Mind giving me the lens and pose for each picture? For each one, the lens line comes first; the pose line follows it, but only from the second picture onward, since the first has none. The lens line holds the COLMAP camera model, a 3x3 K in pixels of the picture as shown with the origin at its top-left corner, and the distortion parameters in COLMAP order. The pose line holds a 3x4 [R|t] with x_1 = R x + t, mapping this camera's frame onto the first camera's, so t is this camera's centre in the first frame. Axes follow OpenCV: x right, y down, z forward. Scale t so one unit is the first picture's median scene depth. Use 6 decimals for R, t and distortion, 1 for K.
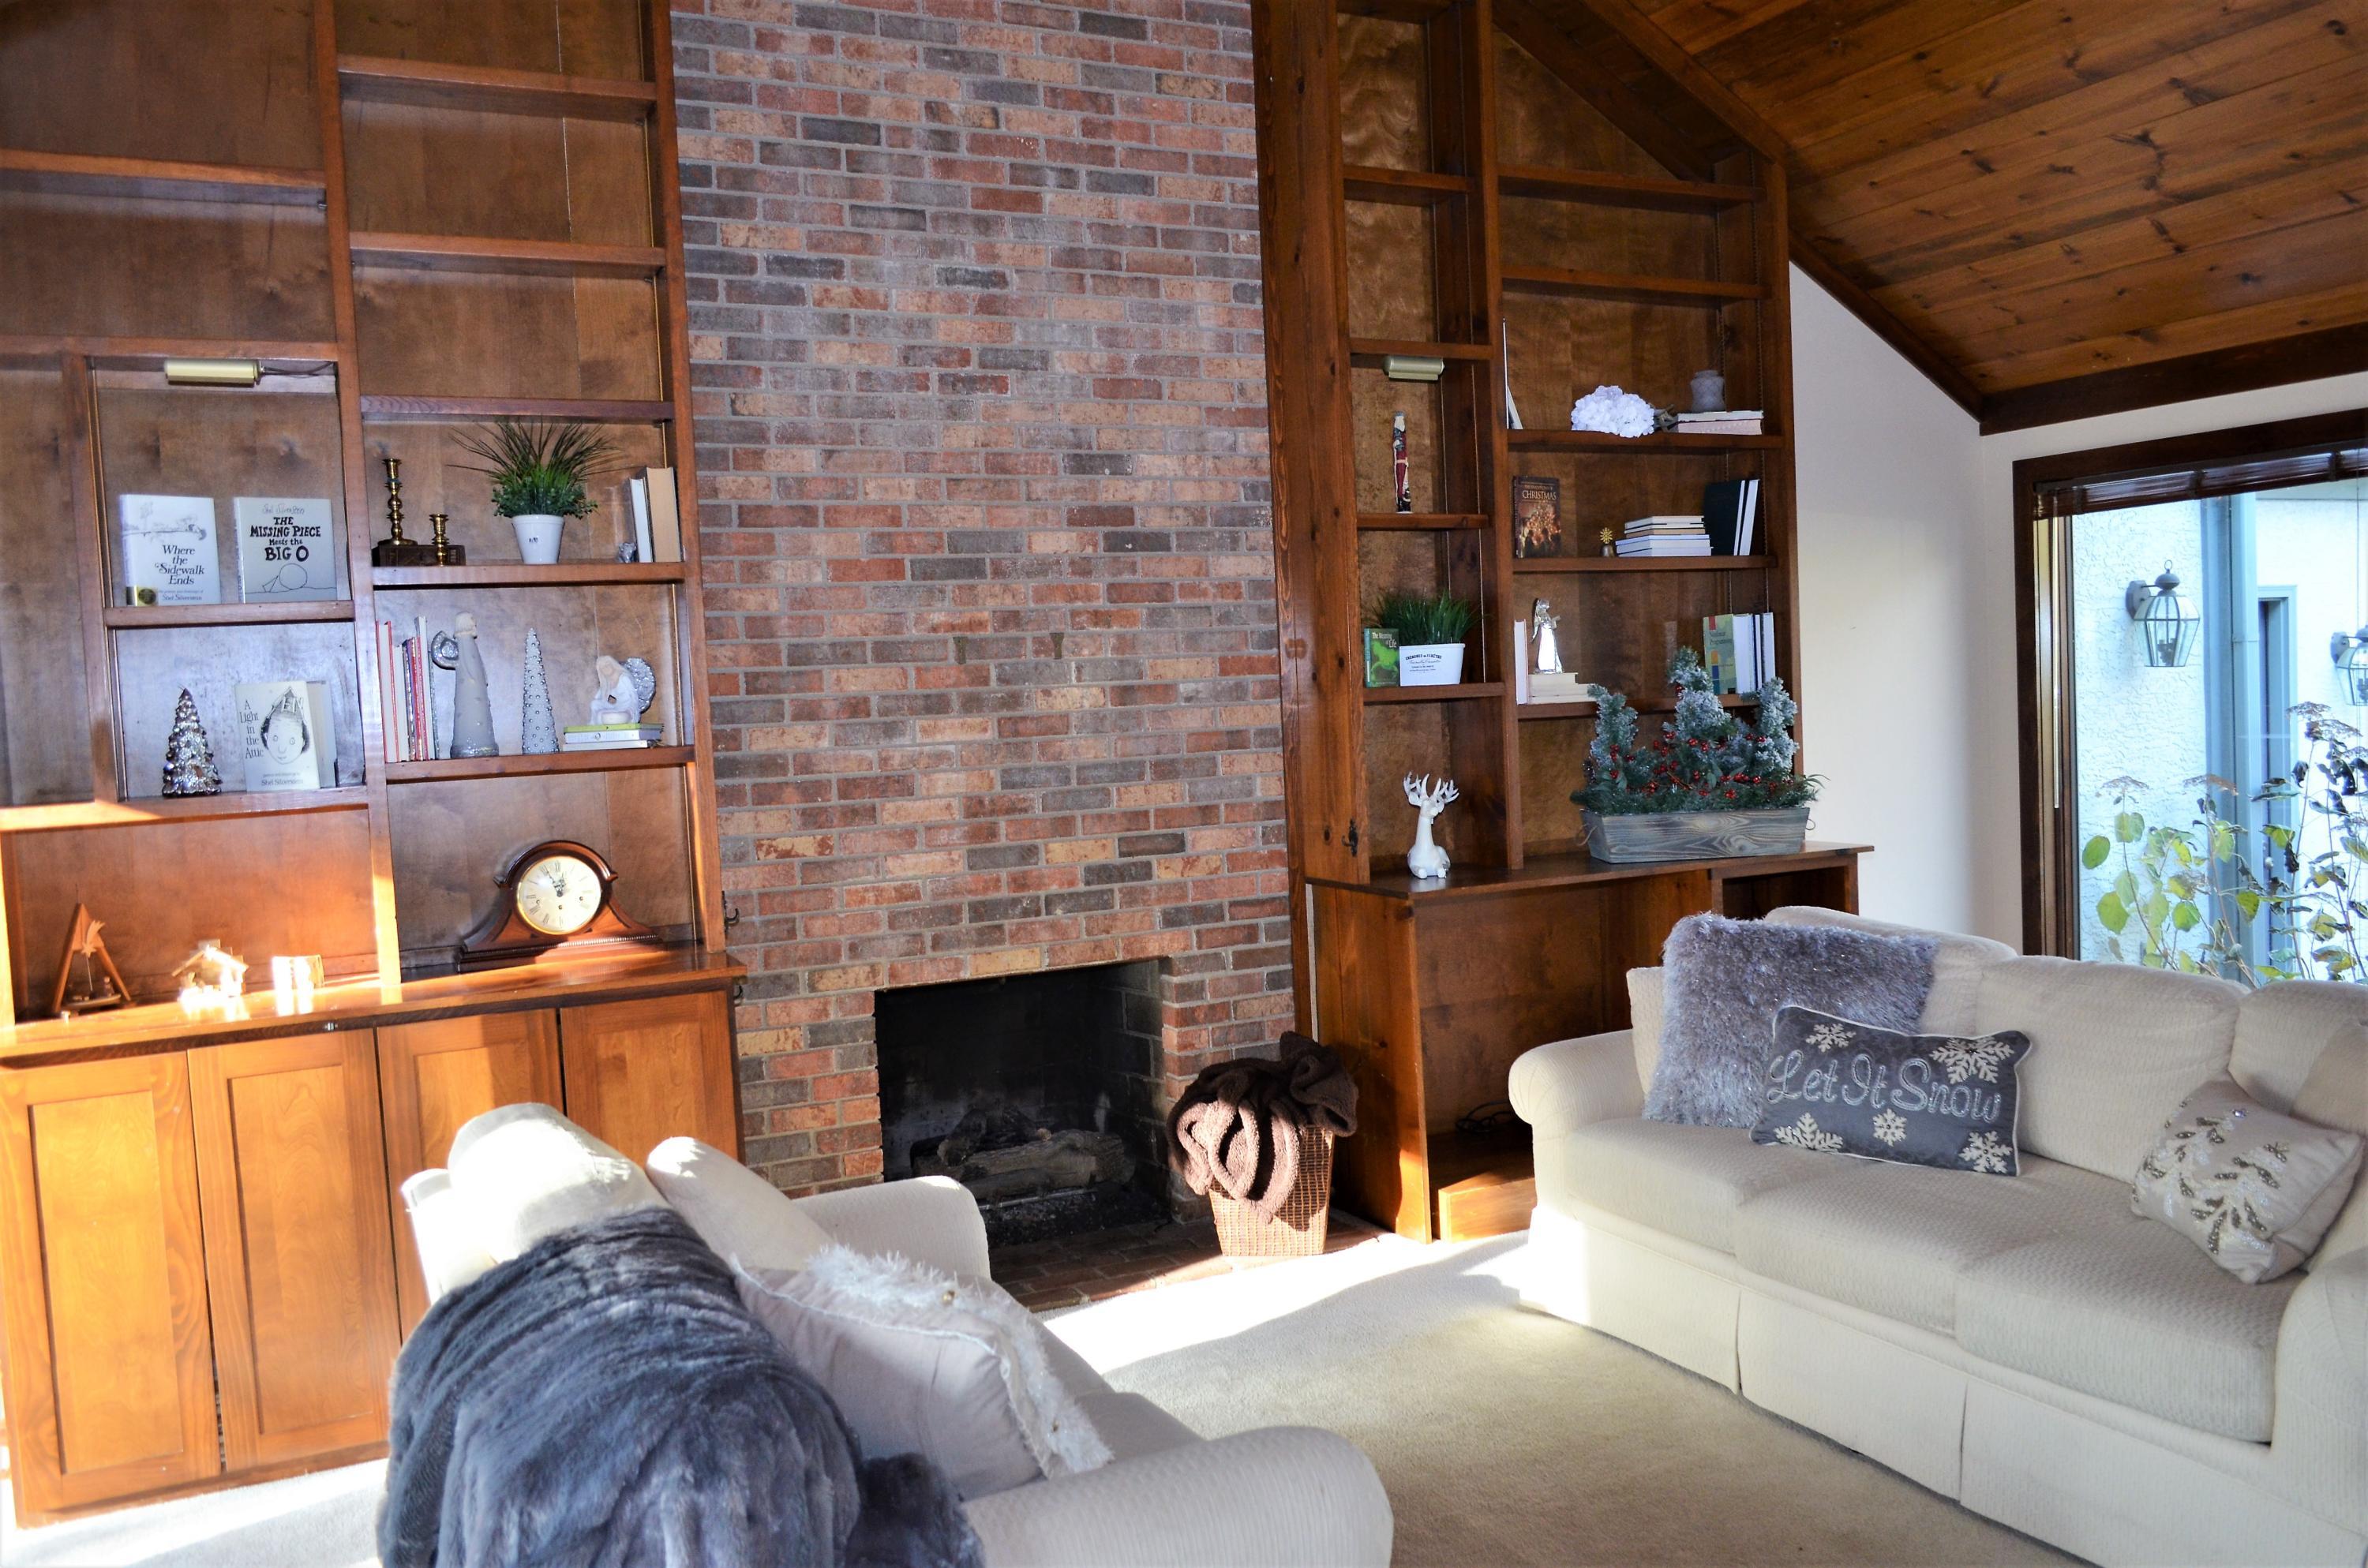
lens RADIAL K [[1834.4, 0, 1205.2], [0, 1834.4, 798.0], [0, 0, 1]] dist [-0.012005, 0.005631]
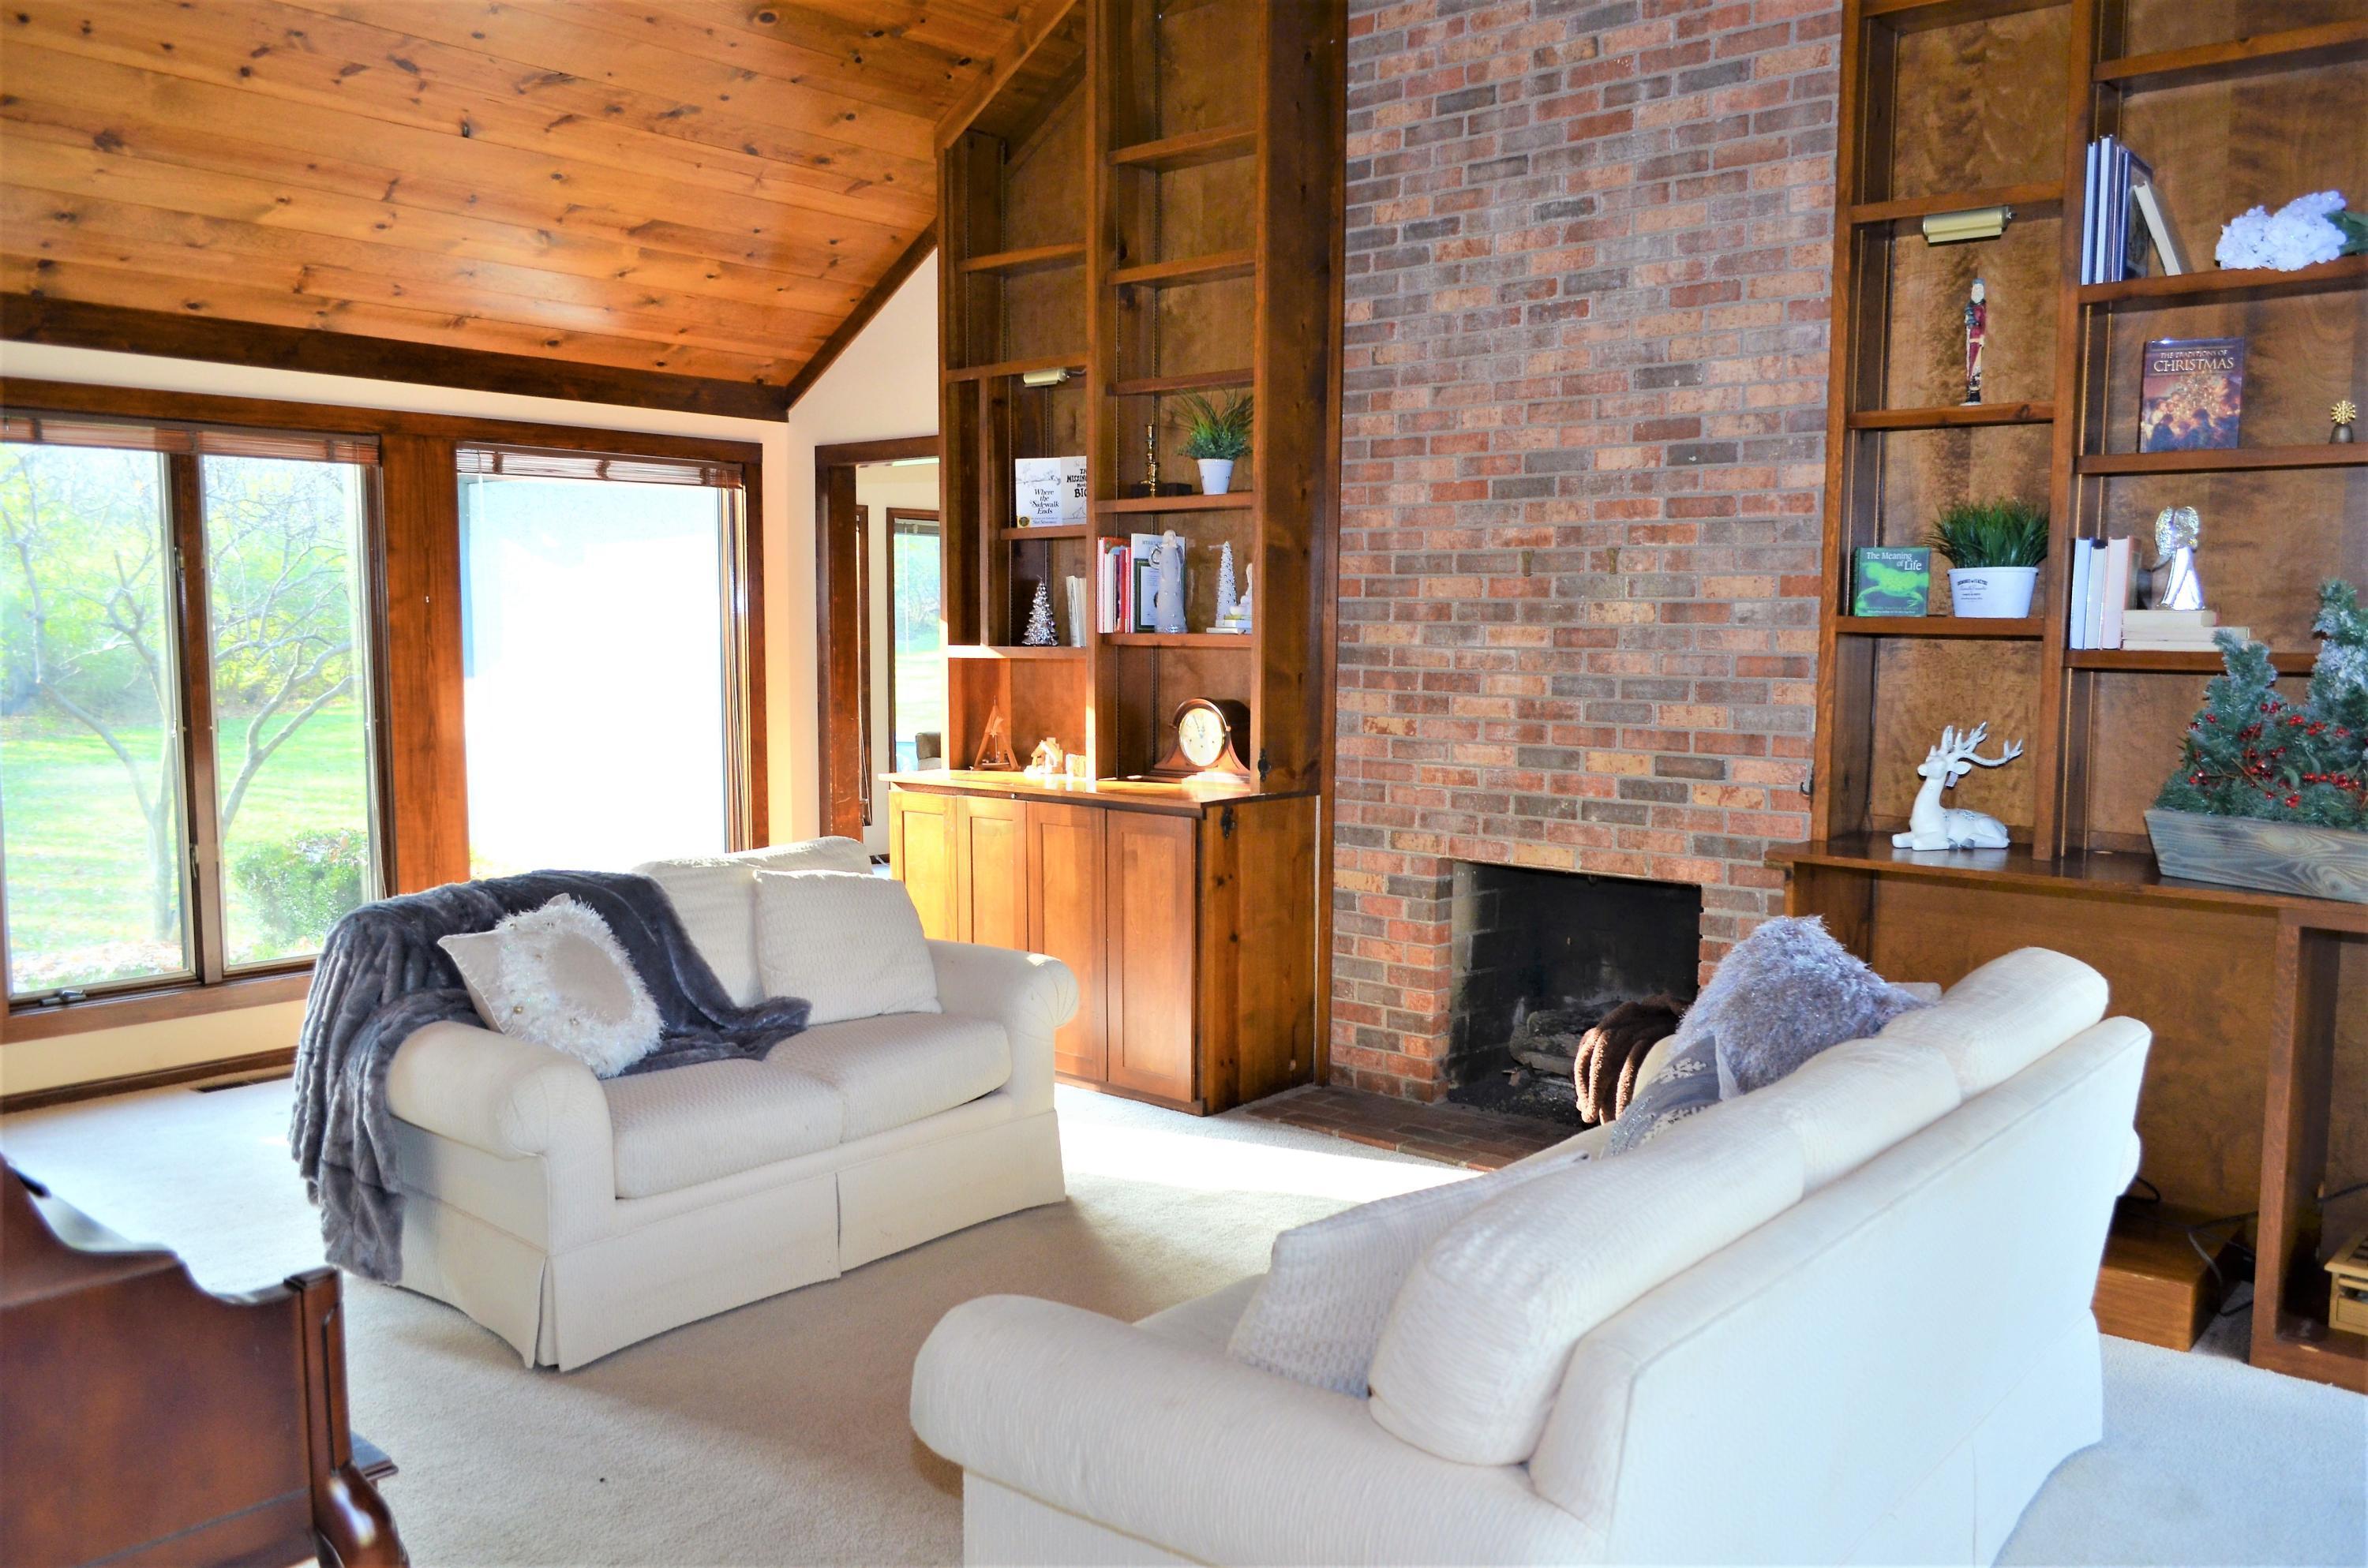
lens RADIAL K [[1834.4, 0, 1206.8], [0, 1834.4, 802.0], [0, 0, 1]] dist [-0.012005, 0.005631]
pose [[0.396934, 0.138112, -0.907397, 0.803619], [-0.078265, 0.990106, 0.116464, -0.052901], [0.914504, 0.024789, 0.403816, 0.397803]]
